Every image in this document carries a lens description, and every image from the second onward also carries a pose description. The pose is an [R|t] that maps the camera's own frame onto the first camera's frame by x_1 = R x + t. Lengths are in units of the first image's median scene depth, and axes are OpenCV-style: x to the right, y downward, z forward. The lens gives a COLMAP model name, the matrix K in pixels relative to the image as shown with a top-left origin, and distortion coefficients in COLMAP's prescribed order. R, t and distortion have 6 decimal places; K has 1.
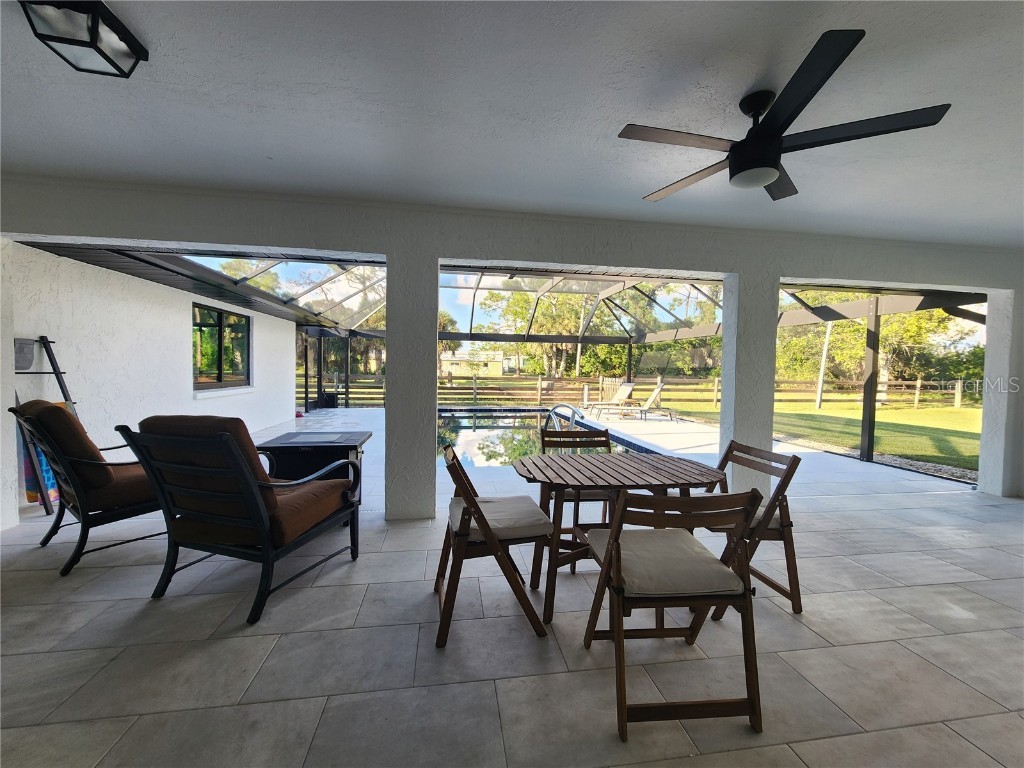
lens RADIAL K [[419.4, 0, 513.7], [0, 419.4, 384.8], [0, 0, 1]] dist [0.001683, -0.000046]
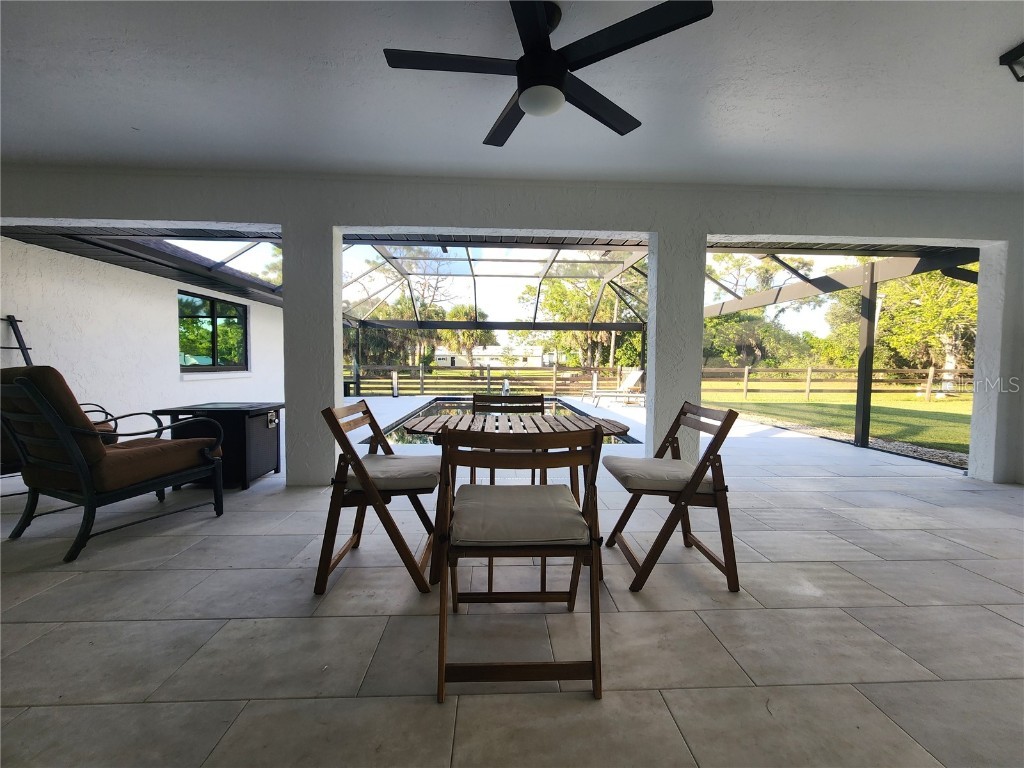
lens RADIAL K [[419.4, 0, 515.9], [0, 419.4, 387.4], [0, 0, 1]] dist [0.001683, -0.000046]
pose [[0.993852, -0.002292, -0.110695, 0.209827], [0.004003, 0.999876, 0.015239, 0.039821], [0.110646, -0.015588, 0.993738, 0.026544]]
